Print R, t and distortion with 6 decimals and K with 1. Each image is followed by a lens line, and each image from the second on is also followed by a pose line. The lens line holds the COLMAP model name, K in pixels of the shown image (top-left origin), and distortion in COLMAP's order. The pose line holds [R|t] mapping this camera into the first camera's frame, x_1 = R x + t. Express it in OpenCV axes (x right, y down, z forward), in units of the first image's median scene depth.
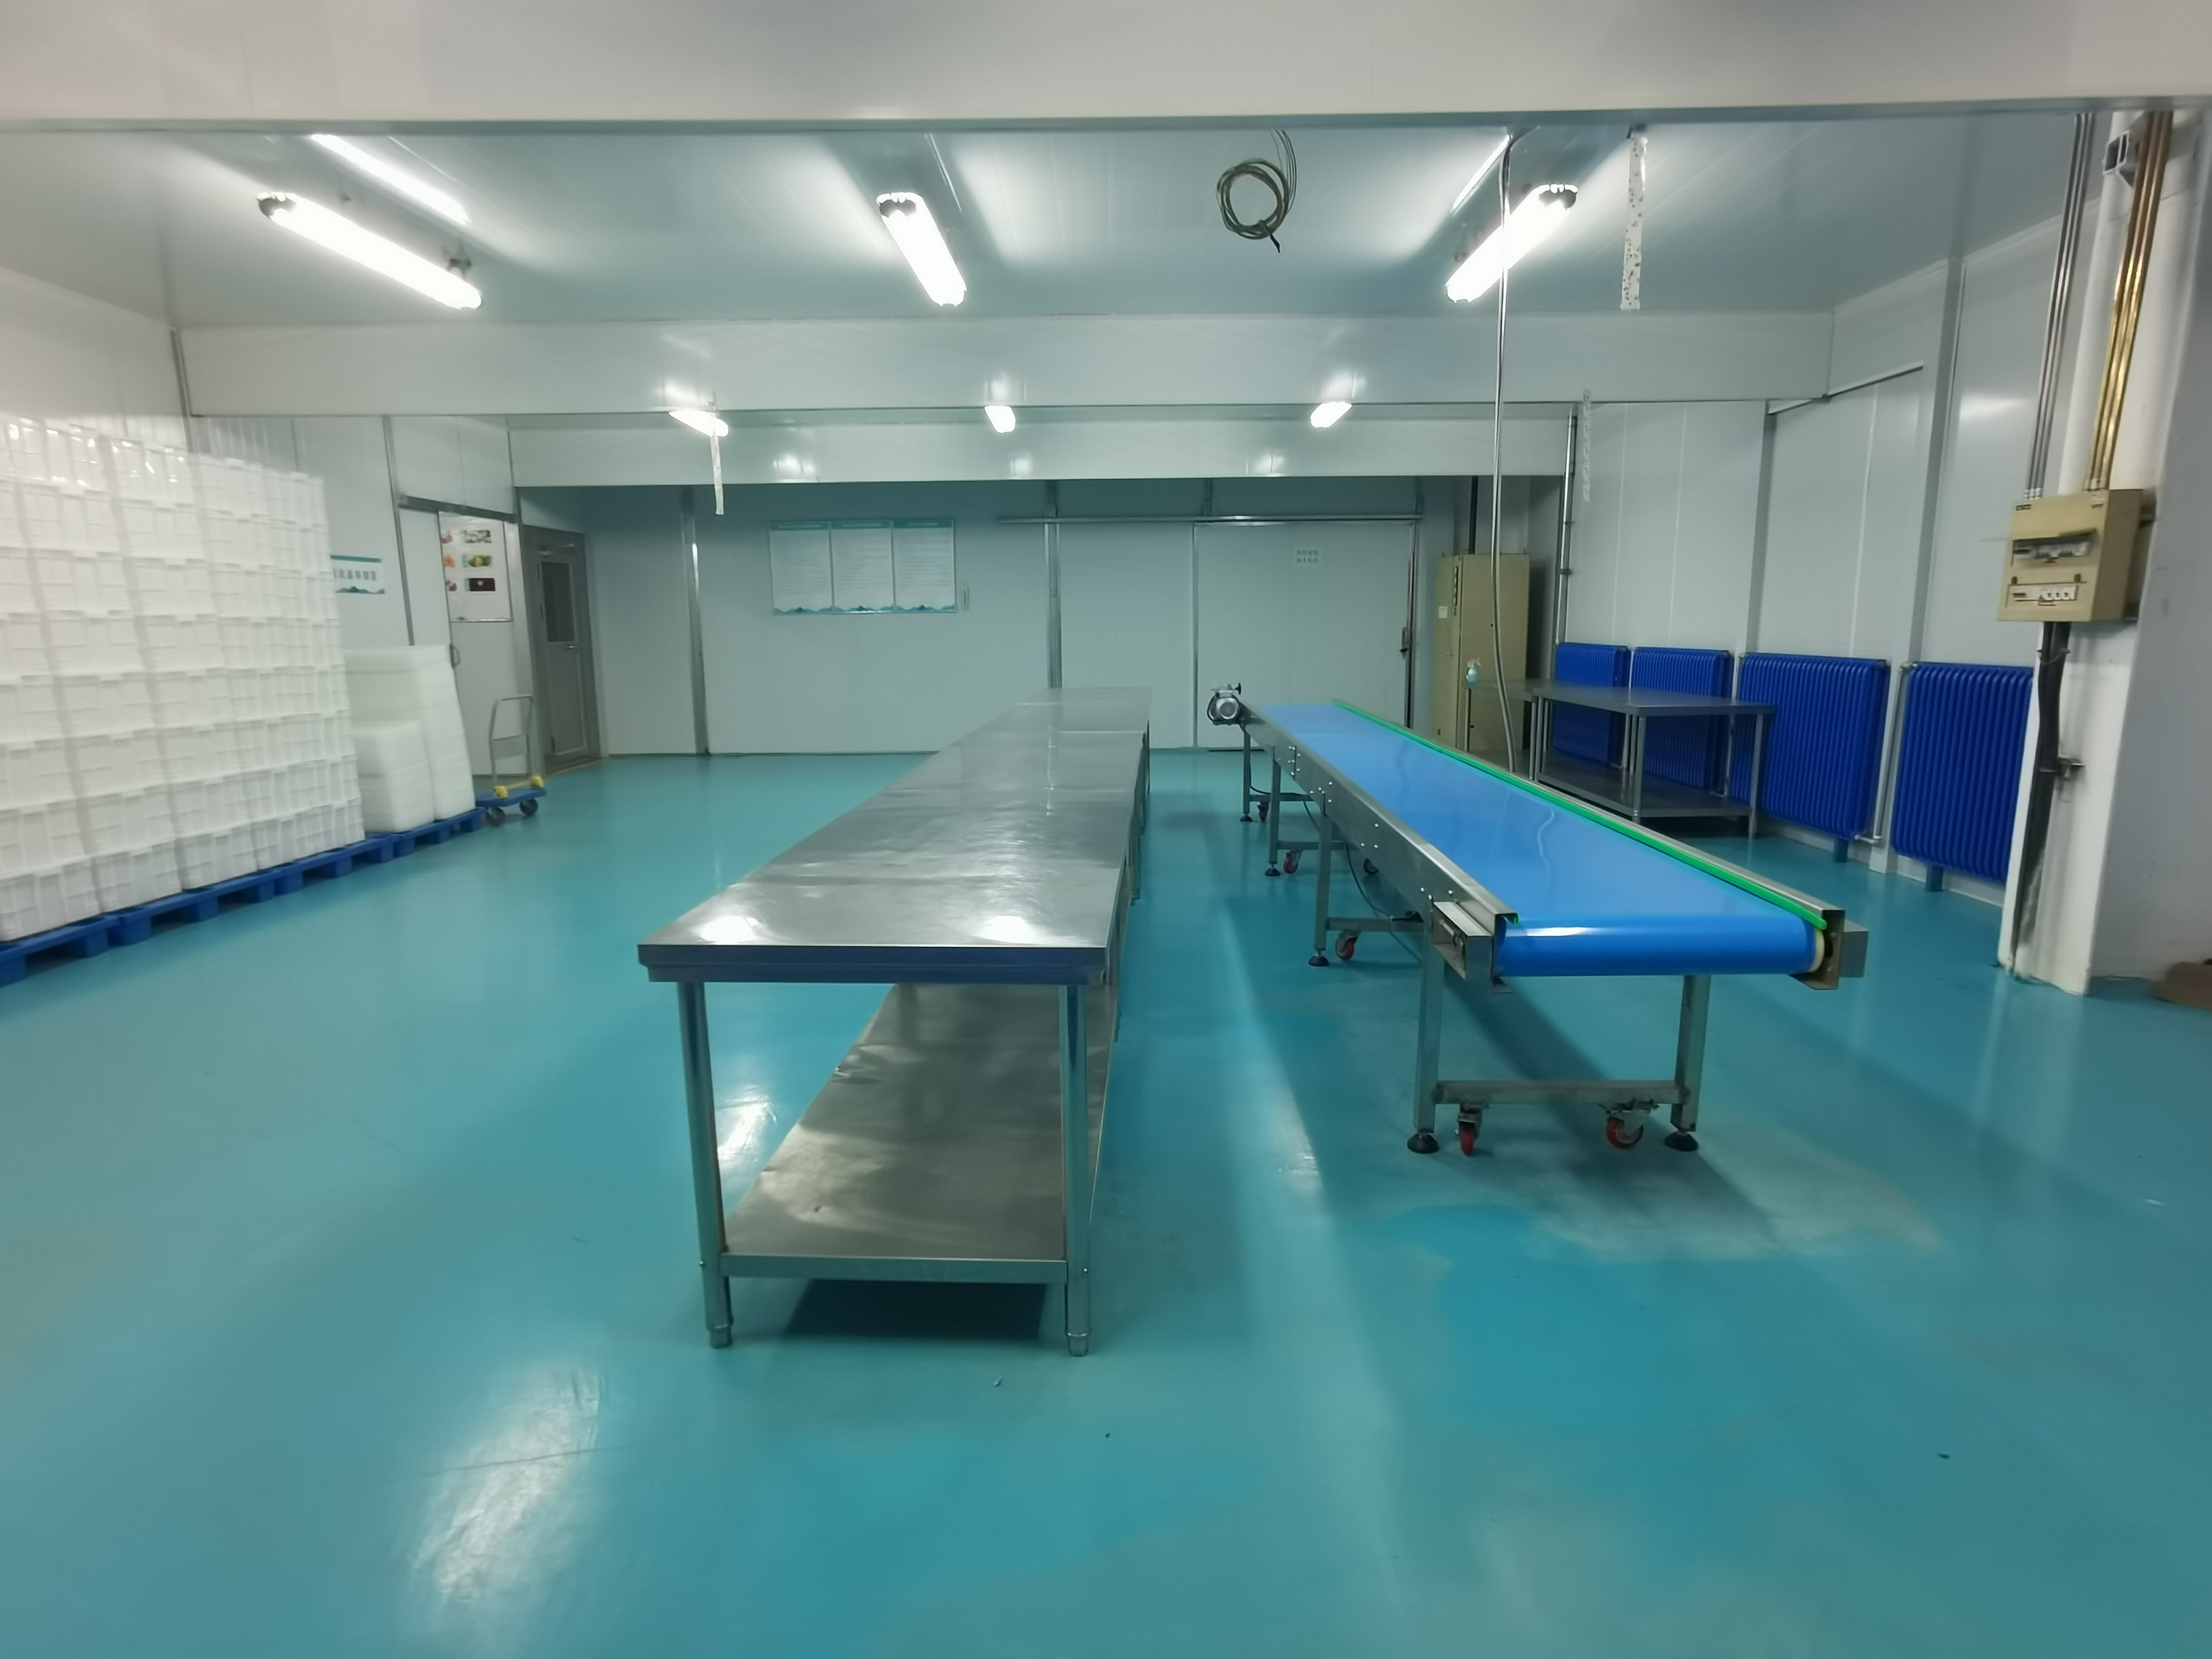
lens RADIAL K [[1161.8, 0, 1109.1], [0, 1161.8, 832.0], [0, 0, 1]] dist [0.003577, 0.000895]
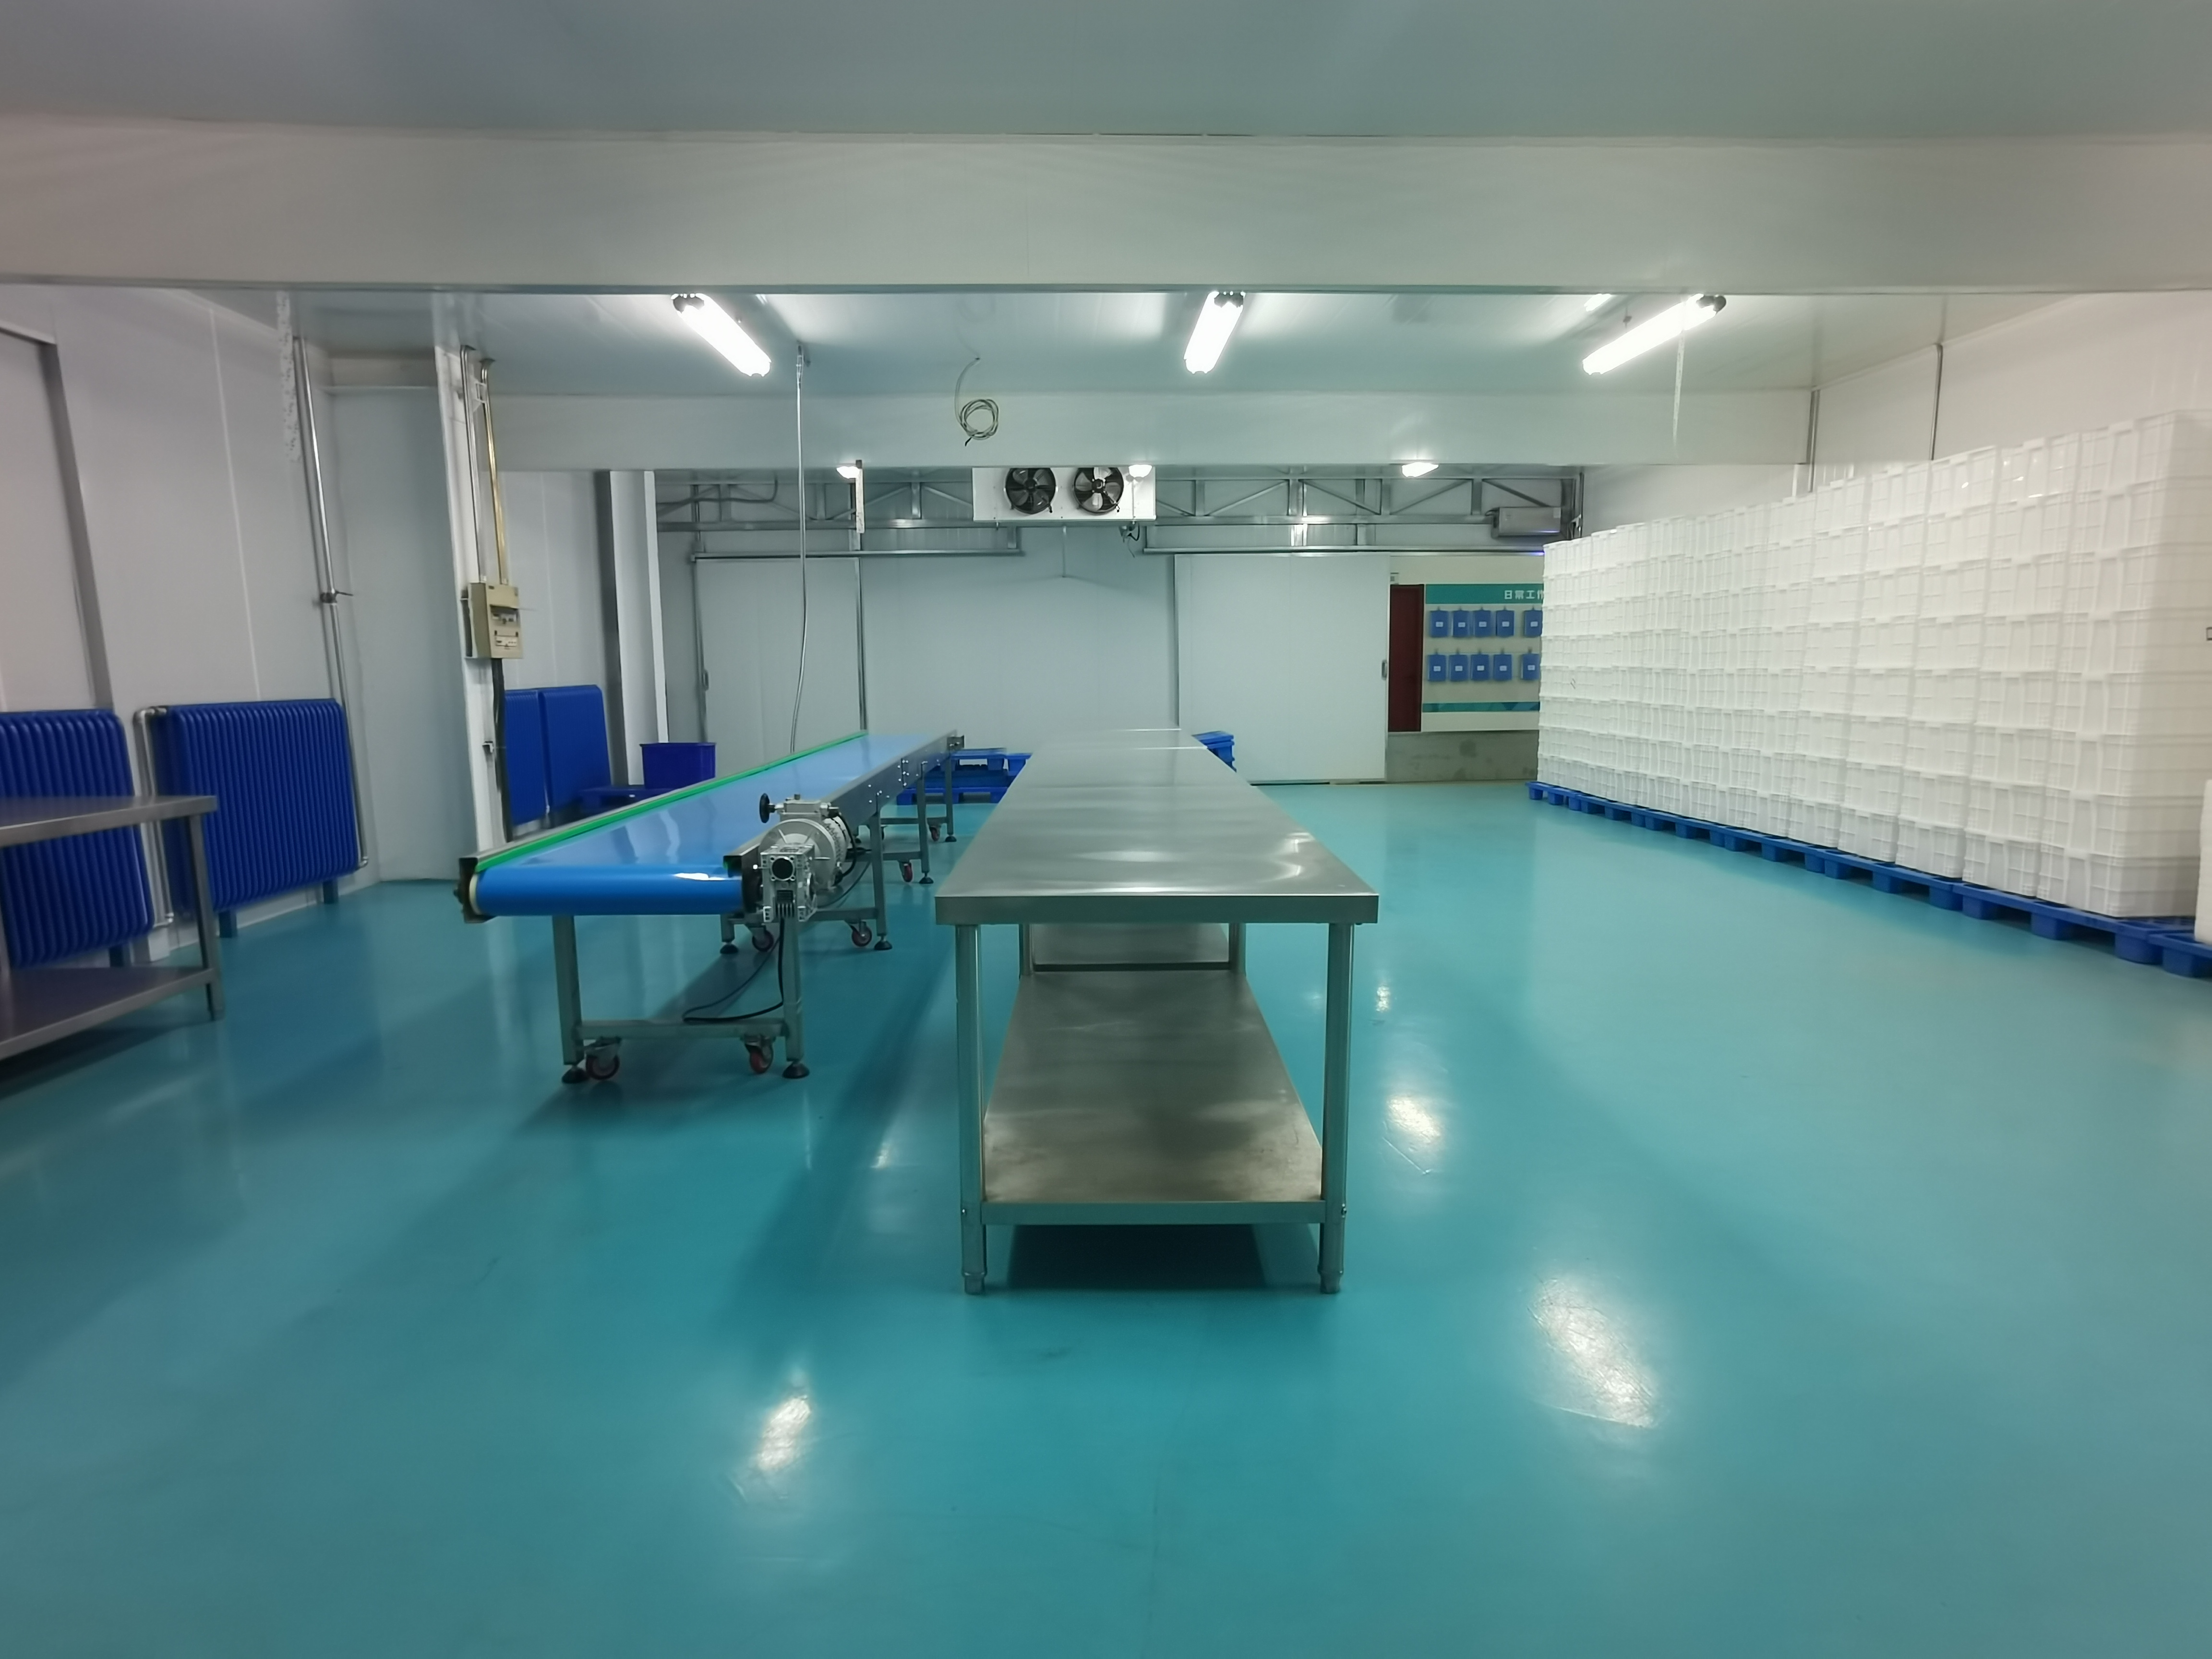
lens RADIAL K [[1161.8, 0, 1105.8], [0, 1161.8, 837.5], [0, 0, 1]] dist [0.003577, 0.000895]
pose [[-0.998428, 0.030879, -0.046779, 0.020725], [0.014167, 0.946498, 0.322397, -0.358459], [0.054232, 0.321228, -0.945448, 2.080441]]
